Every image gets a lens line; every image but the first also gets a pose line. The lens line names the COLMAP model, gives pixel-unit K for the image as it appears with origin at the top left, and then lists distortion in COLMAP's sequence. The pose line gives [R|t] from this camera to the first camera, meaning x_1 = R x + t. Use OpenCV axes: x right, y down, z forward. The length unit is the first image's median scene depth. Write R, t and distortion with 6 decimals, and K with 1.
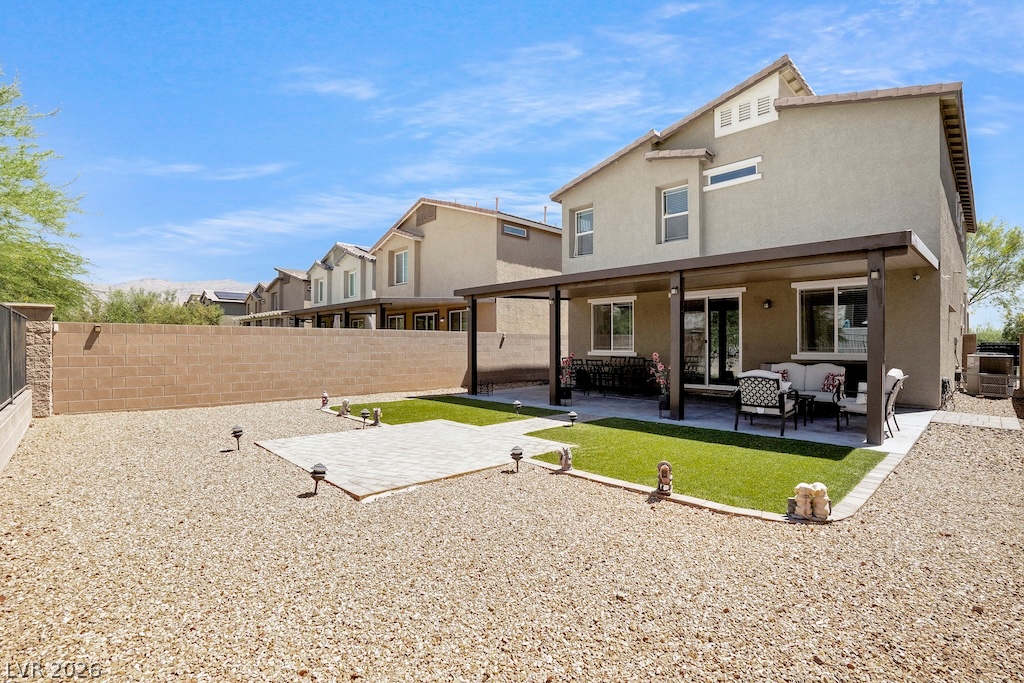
lens RADIAL K [[473.1, 0, 506.4], [0, 473.1, 341.8], [0, 0, 1]] dist [-0.062877, 0.022568]
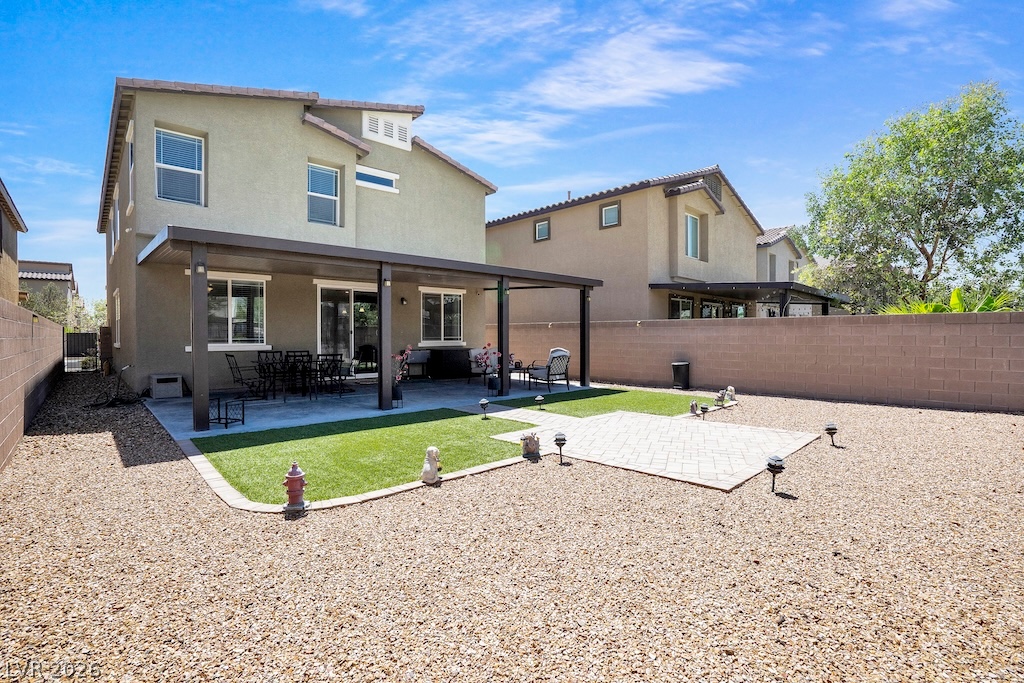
lens RADIAL K [[473.1, 0, 506.4], [0, 473.1, 341.8], [0, 0, 1]] dist [-0.062877, 0.022568]
pose [[0.014907, -0.016285, 0.999756, -0.611674], [-0.002216, 0.999864, 0.016319, 0.002824], [-0.999886, -0.002459, 0.014869, 0.672896]]
